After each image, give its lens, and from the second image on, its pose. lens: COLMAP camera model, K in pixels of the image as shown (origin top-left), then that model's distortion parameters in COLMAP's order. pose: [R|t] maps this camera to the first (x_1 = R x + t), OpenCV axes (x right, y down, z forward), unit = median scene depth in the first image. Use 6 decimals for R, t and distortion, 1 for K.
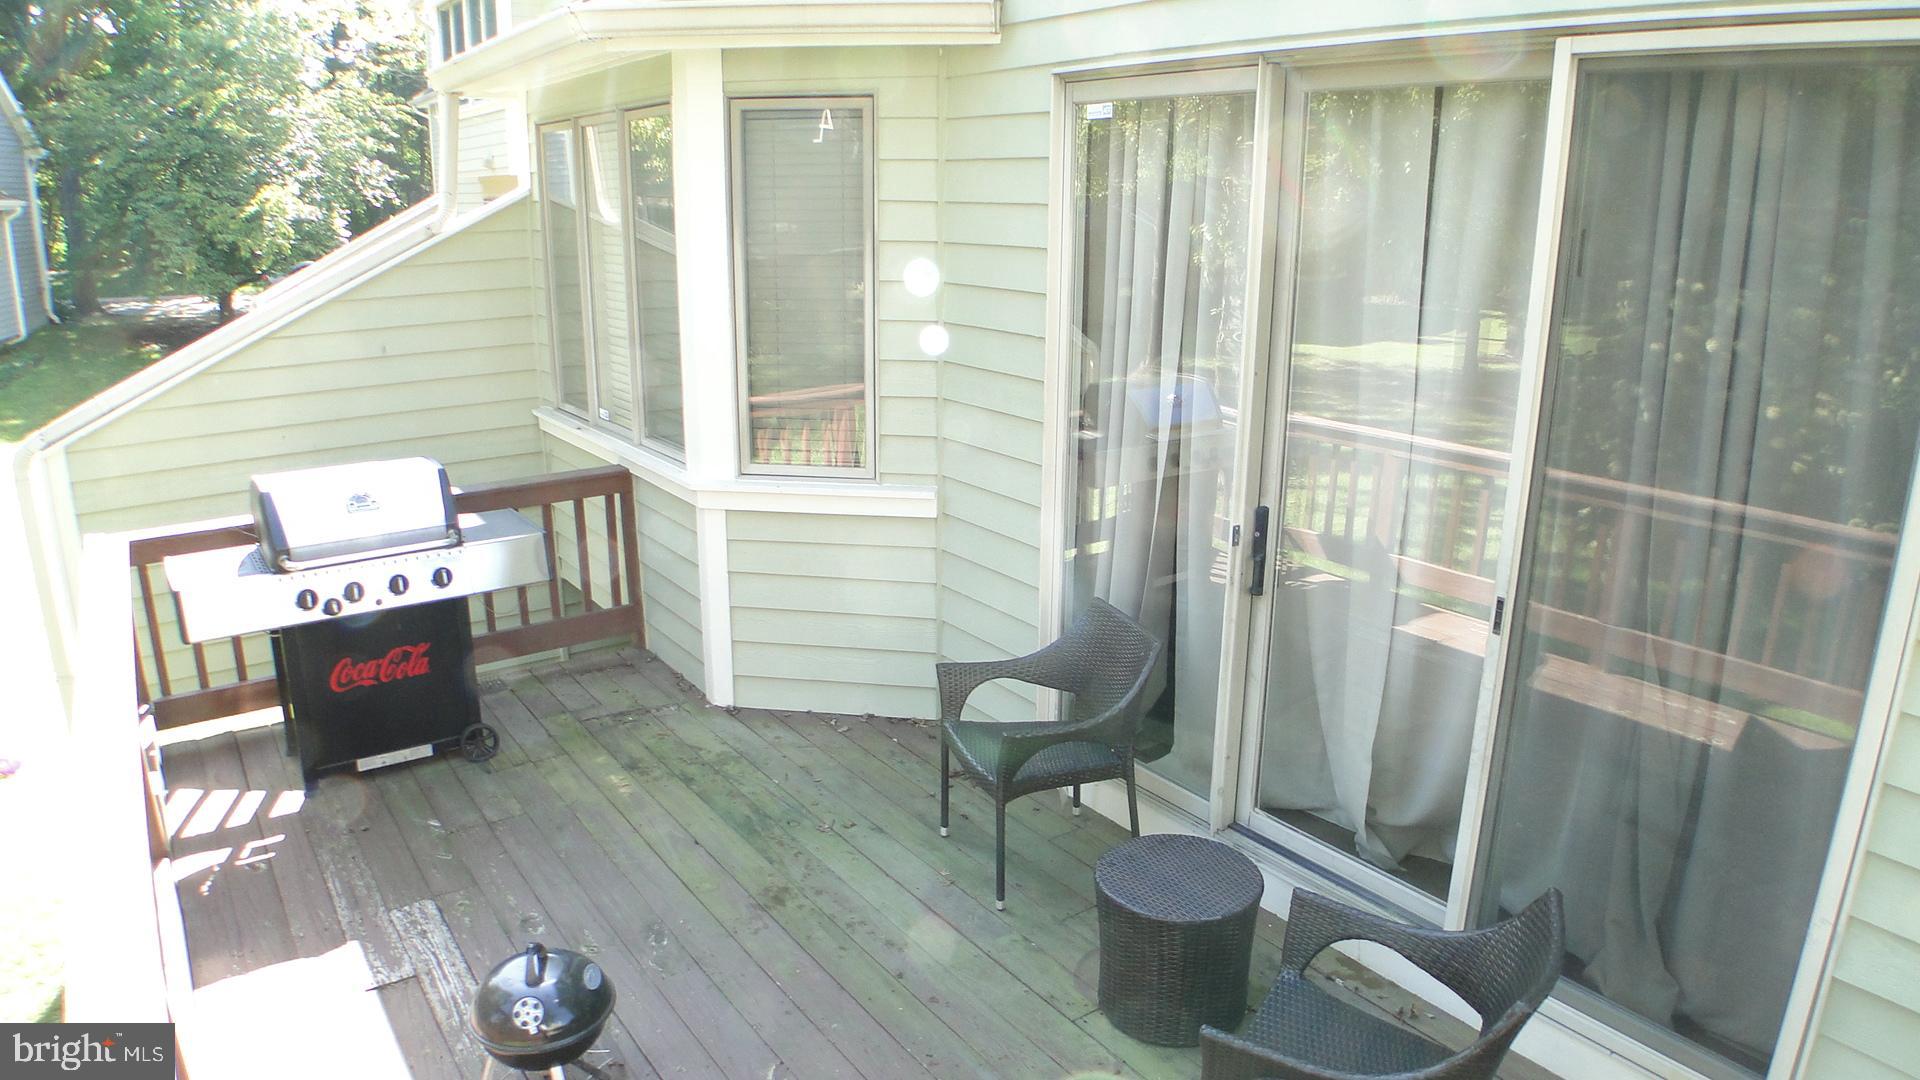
lens RADIAL K [[1240.8, 0, 960.0], [0, 1240.8, 540.0], [0, 0, 1]] dist [-0.109915, 0.007262]
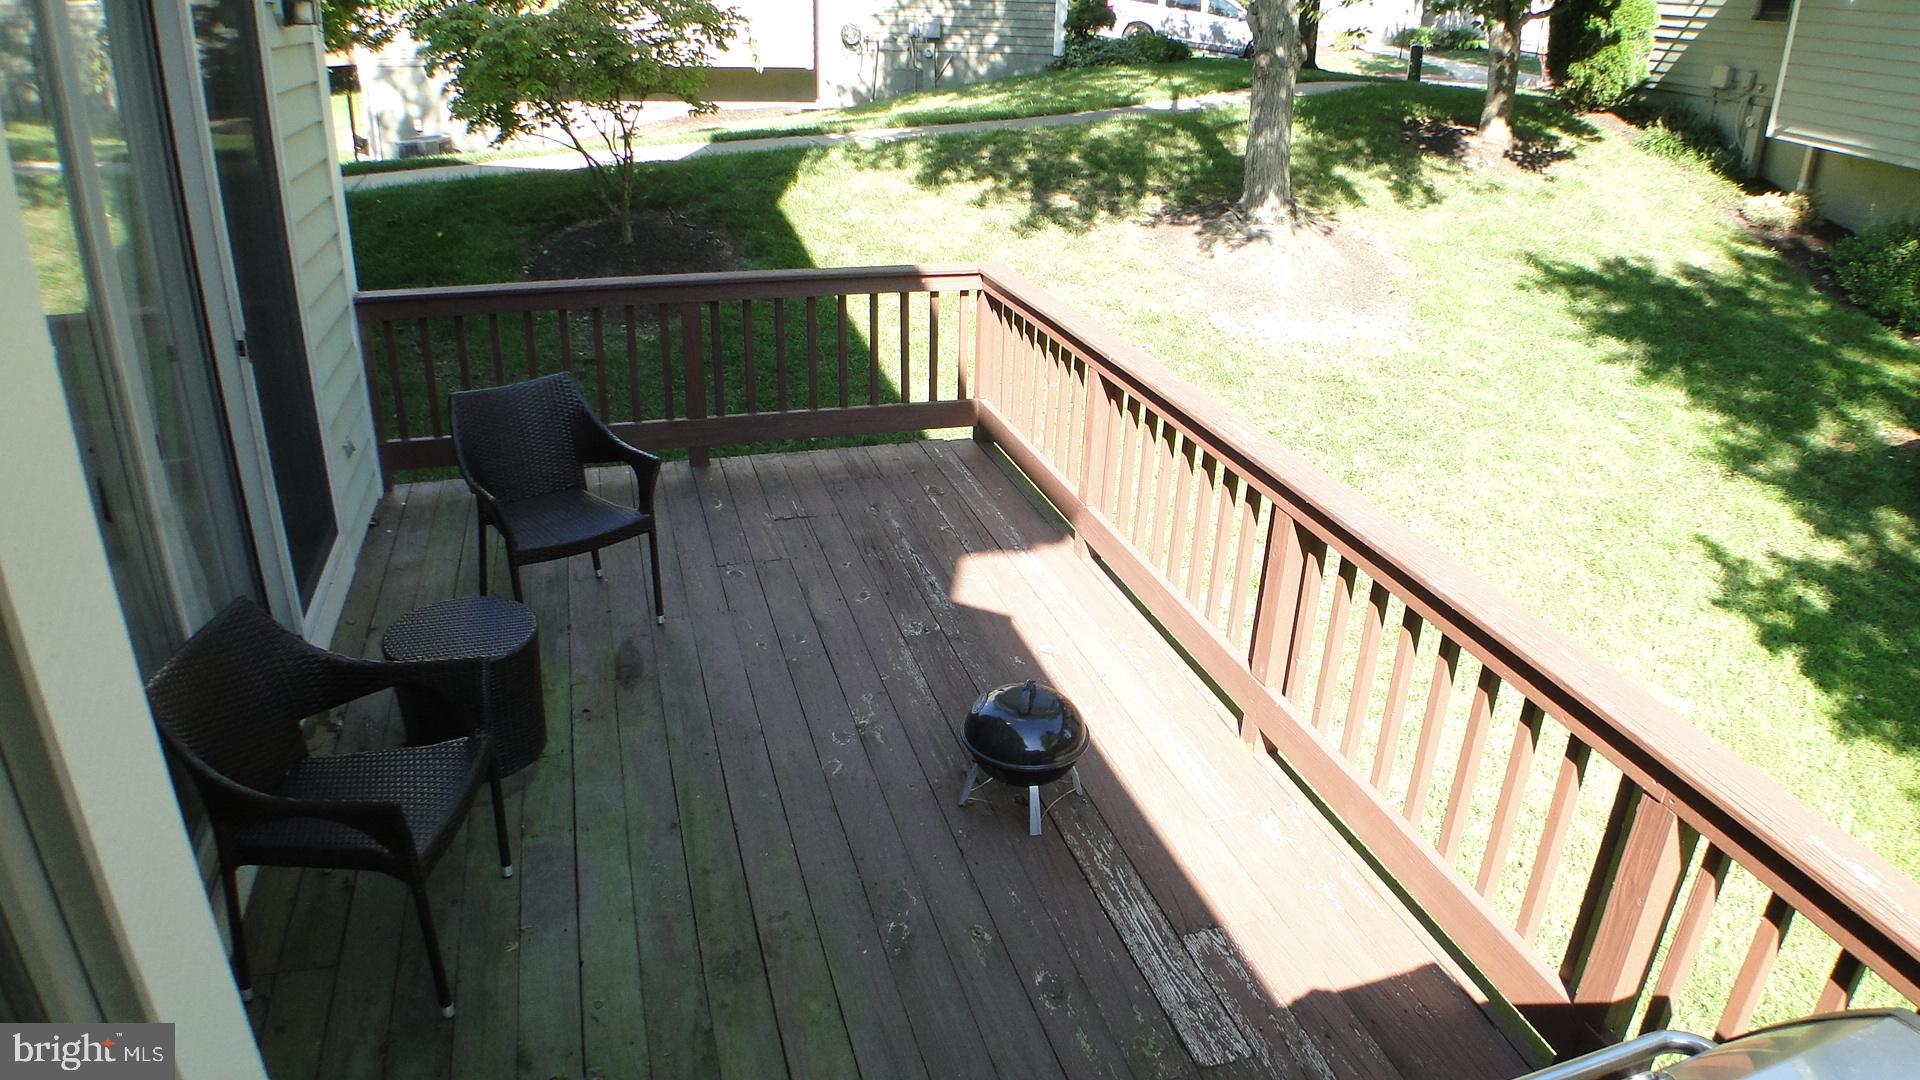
lens RADIAL K [[1240.8, 0, 960.0], [0, 1240.8, 540.0], [0, 0, 1]] dist [-0.109915, 0.007262]
pose [[-0.946612, -0.159181, 0.280334, -0.418939], [0.057393, 0.772483, 0.632436, -0.352801], [-0.317225, 0.614761, -0.722106, 1.250030]]
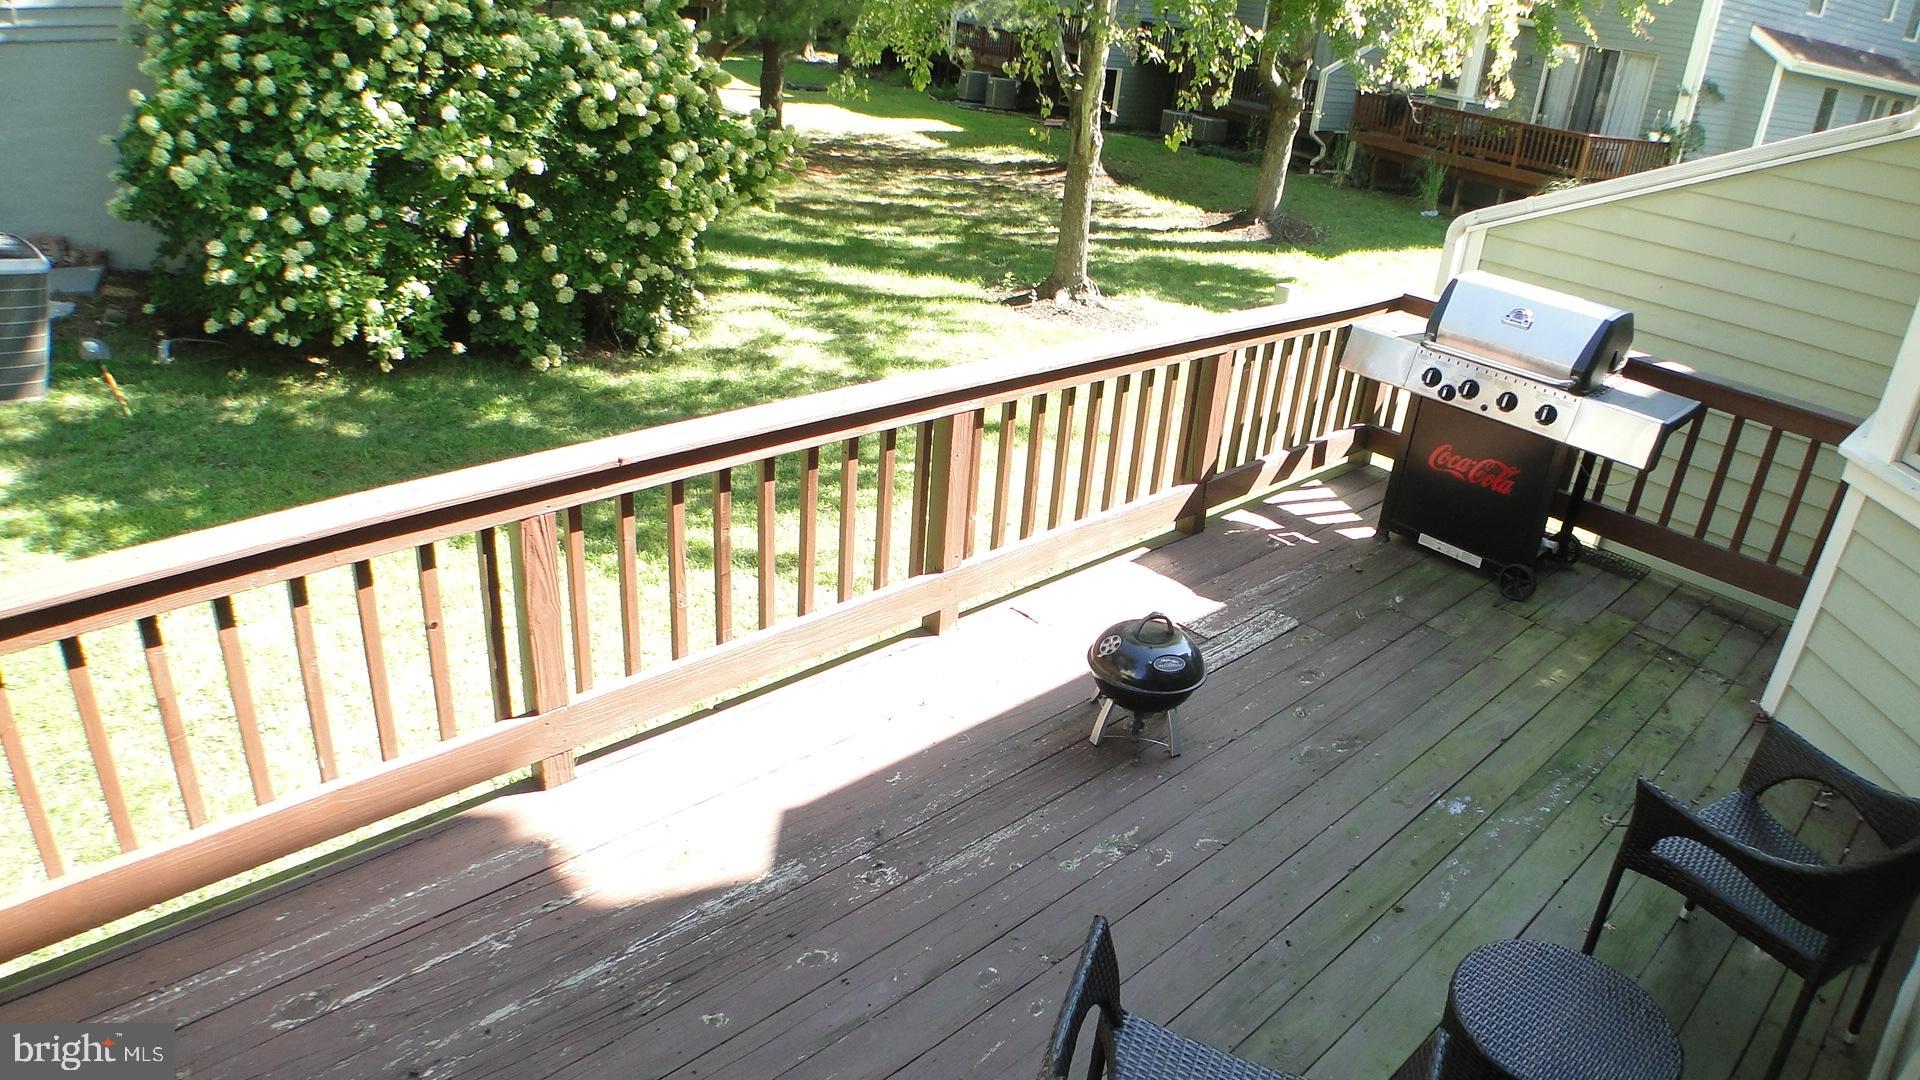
lens RADIAL K [[1240.8, 0, 960.0], [0, 1240.8, 540.0], [0, 0, 1]] dist [-0.109915, 0.007262]
pose [[0.144310, 0.432736, -0.889896, 0.495613], [-0.350594, 0.863331, 0.362964, -0.080850], [0.925342, 0.259613, 0.276302, 0.315704]]
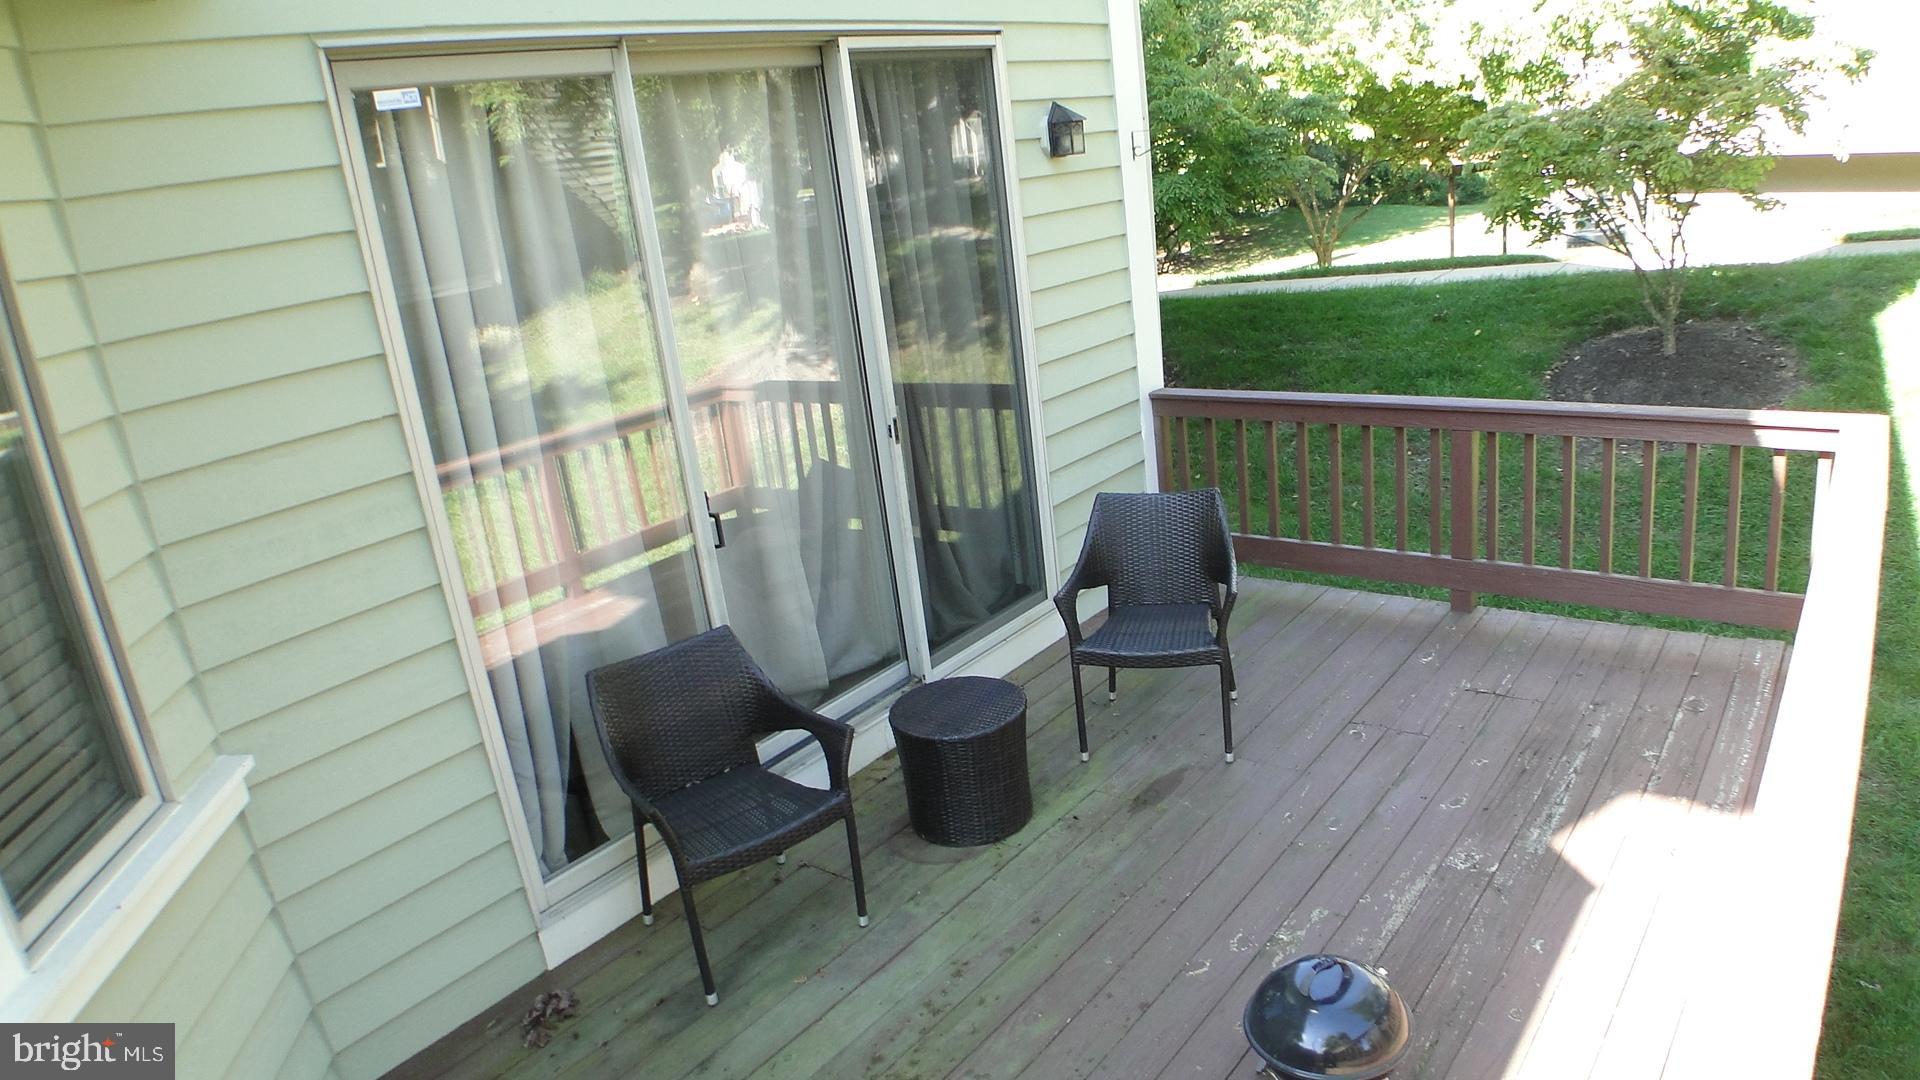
lens RADIAL K [[1240.8, 0, 960.0], [0, 1240.8, 540.0], [0, 0, 1]] dist [-0.109915, 0.007262]
pose [[-0.297651, -0.262743, 0.917807, -0.704453], [0.367544, 0.855740, 0.364172, -0.242427], [-0.881087, 0.445731, -0.158142, 0.876736]]
